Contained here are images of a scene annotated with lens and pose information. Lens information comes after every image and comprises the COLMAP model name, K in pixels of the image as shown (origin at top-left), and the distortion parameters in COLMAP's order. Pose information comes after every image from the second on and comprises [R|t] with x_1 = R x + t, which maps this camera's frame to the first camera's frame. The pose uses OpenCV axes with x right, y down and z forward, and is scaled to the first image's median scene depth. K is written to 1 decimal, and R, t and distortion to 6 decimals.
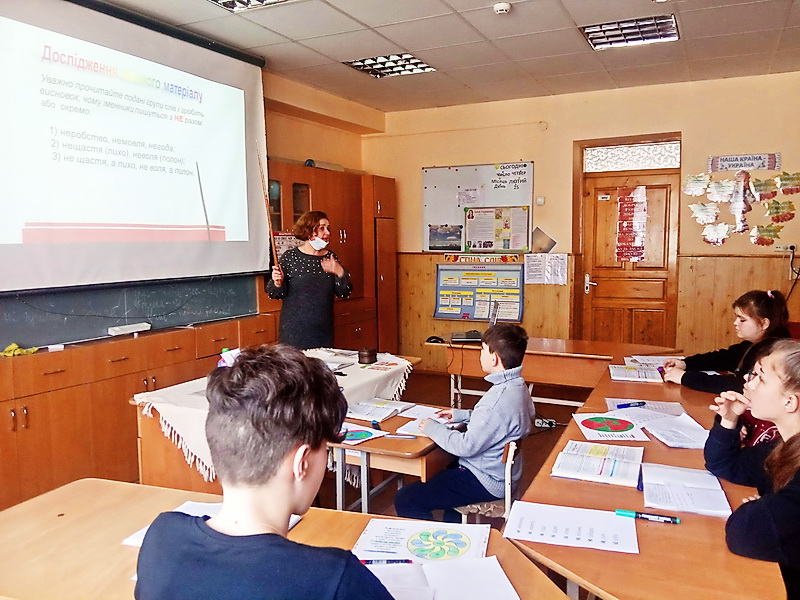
lens RADIAL K [[643.9, 0, 411.6], [0, 643.9, 299.1], [0, 0, 1]] dist [0.107856, -0.199245]
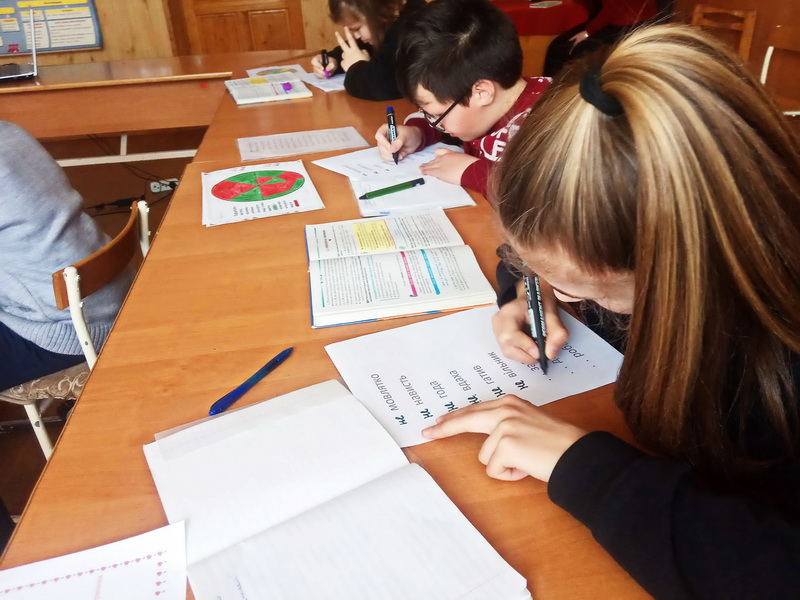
lens RADIAL K [[638.6, 0, 400.0], [0, 638.6, 300.0], [0, 0, 1]] dist [0.000087, 0.001047]
pose [[0.849776, -0.293240, 0.438055, 0.077367], [0.097876, 0.904315, 0.415493, 0.034996], [-0.517979, -0.310201, 0.797166, 0.247626]]
